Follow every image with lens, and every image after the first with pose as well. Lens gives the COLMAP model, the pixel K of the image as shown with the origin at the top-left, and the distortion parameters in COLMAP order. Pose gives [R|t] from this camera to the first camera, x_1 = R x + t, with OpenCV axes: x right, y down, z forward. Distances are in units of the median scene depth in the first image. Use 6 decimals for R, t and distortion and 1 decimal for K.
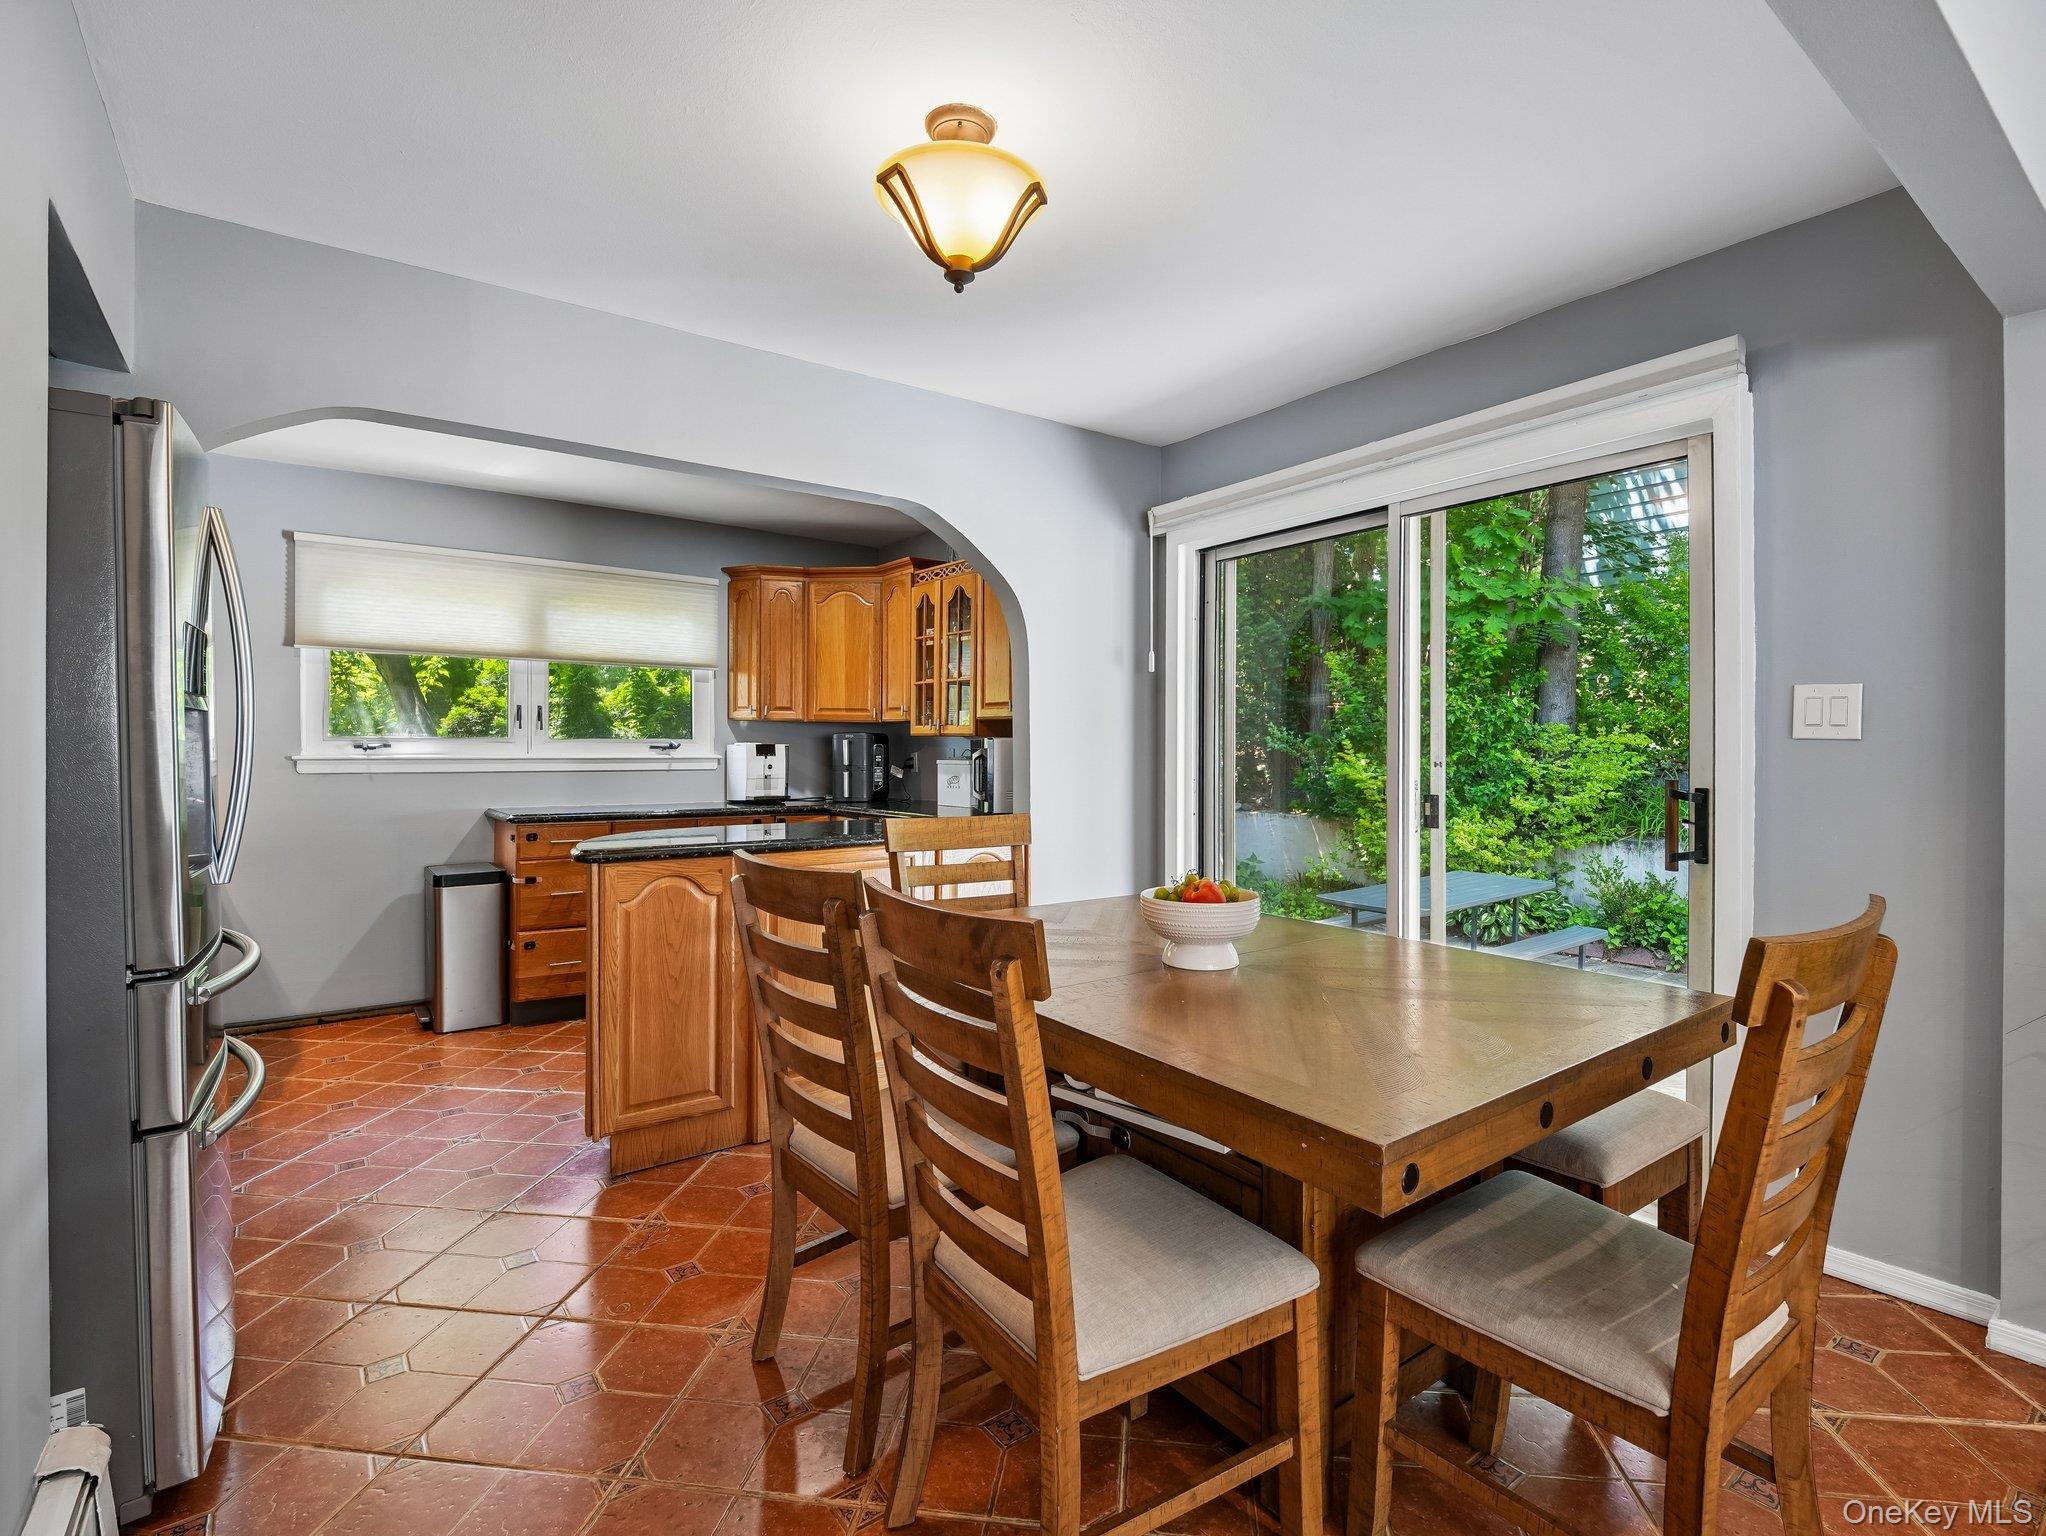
lens RADIAL K [[943.7, 0, 1008.5], [0, 943.7, 757.0], [0, 0, 1]] dist [0.005572, 0.001968]
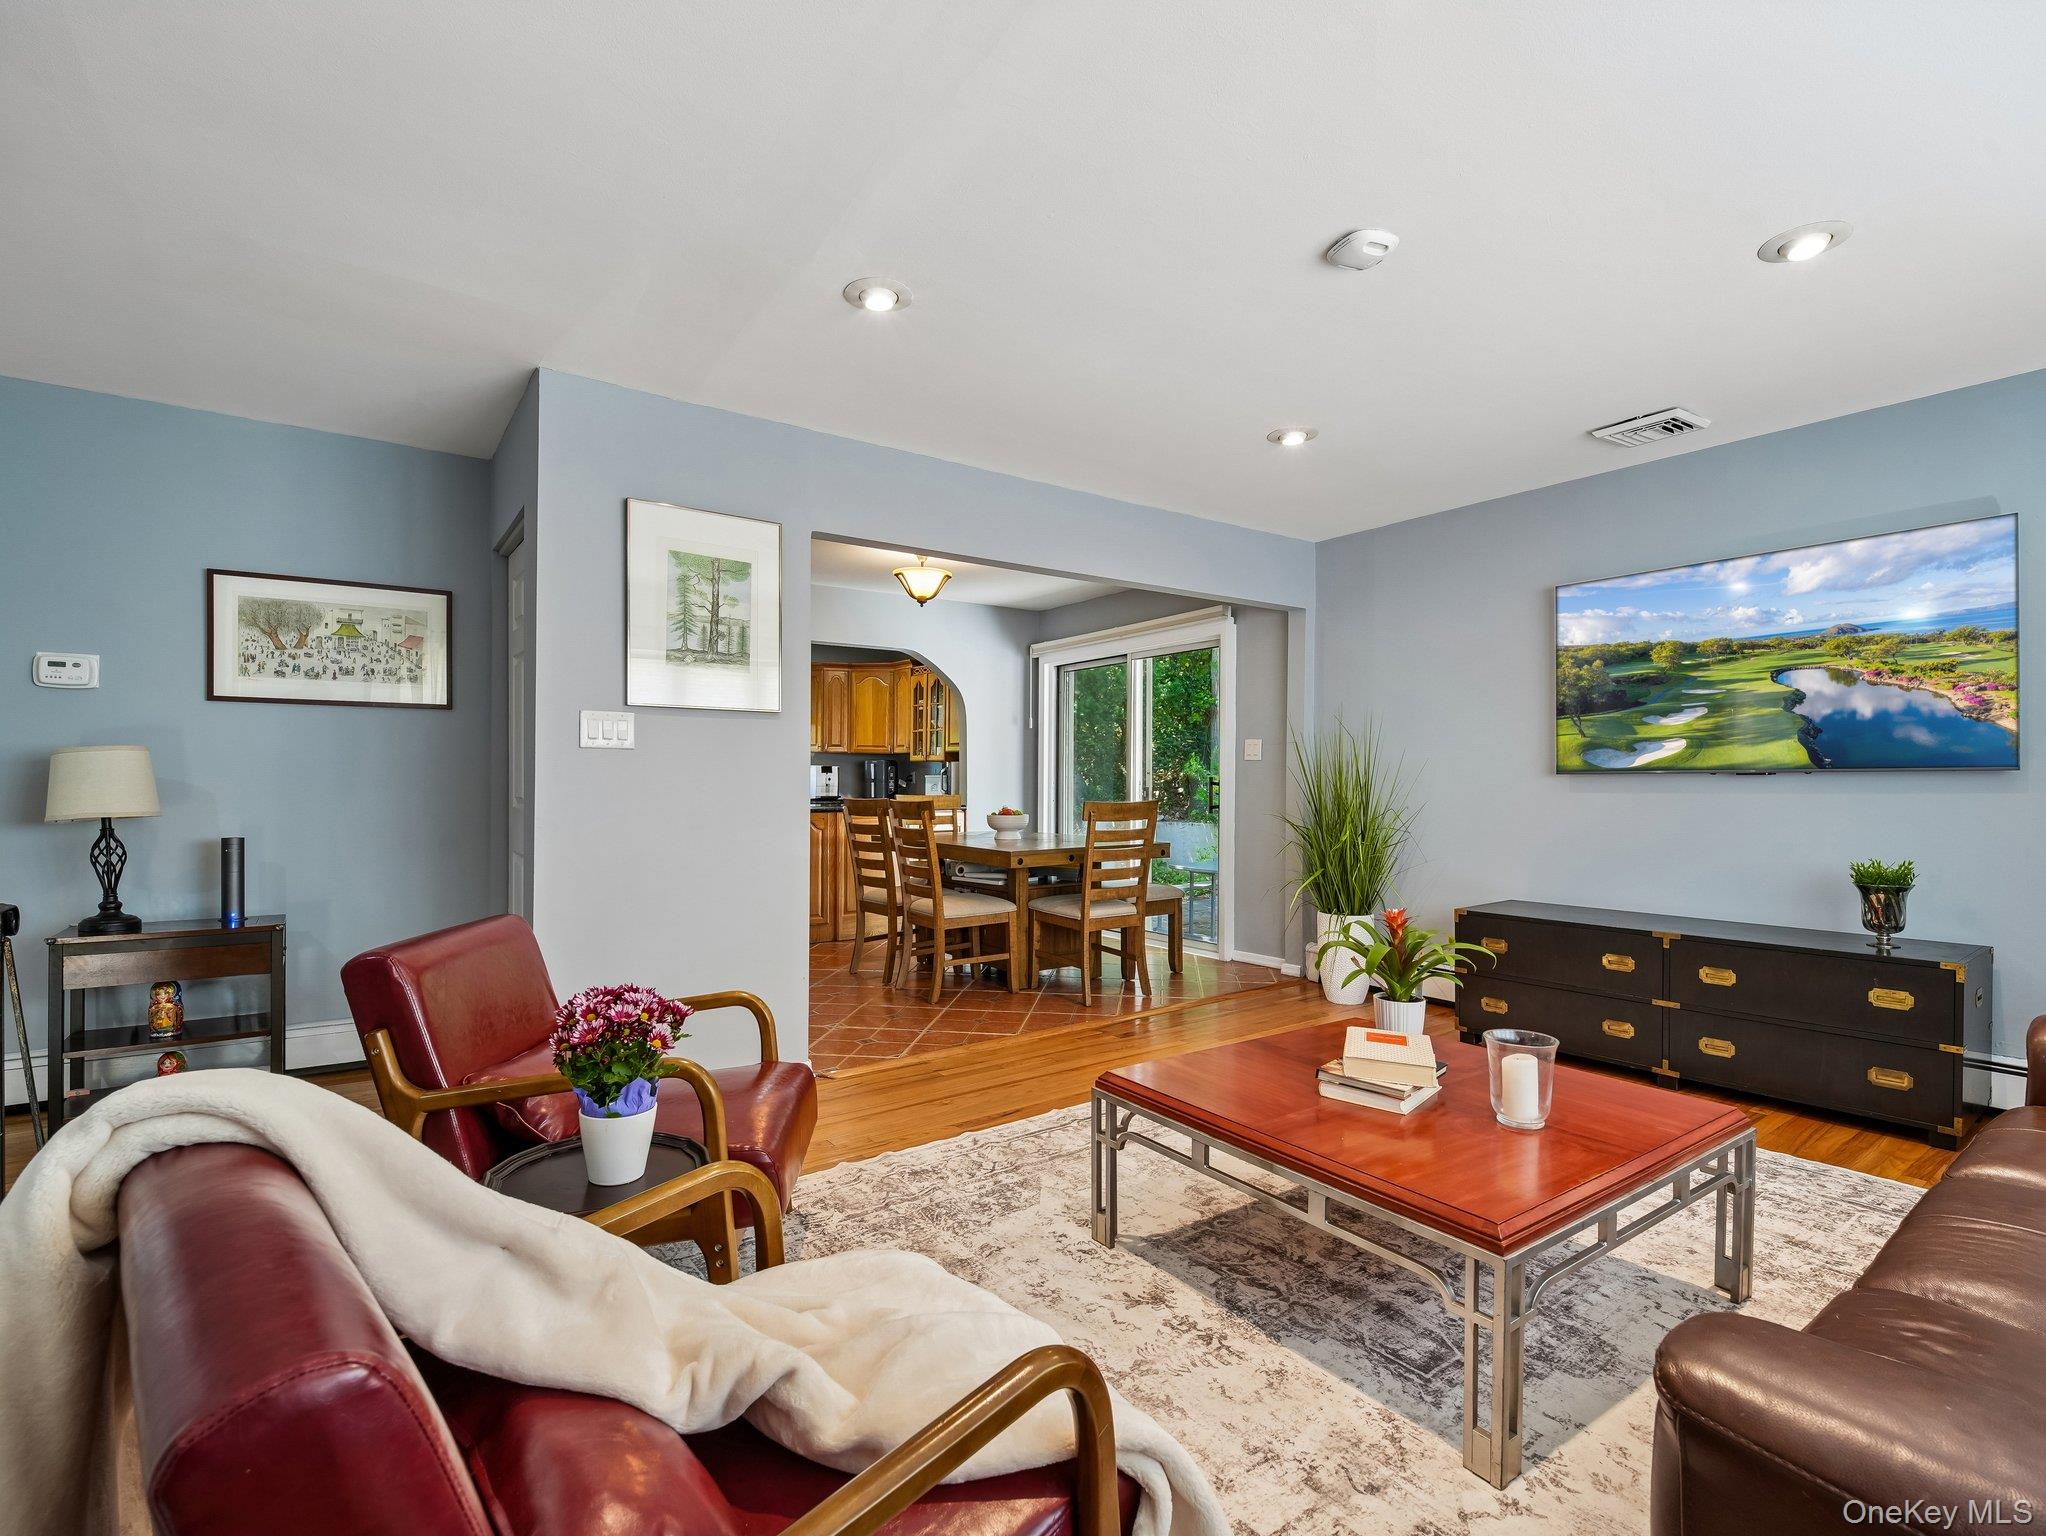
lens RADIAL K [[943.7, 0, 1031.0], [0, 943.7, 748.9], [0, 0, 1]] dist [0.005572, 0.001968]
pose [[0.999904, -0.002231, 0.013648, 0.101094], [0.002774, 0.999198, -0.039939, 0.026389], [-0.013548, 0.039973, 0.999109, -0.790017]]
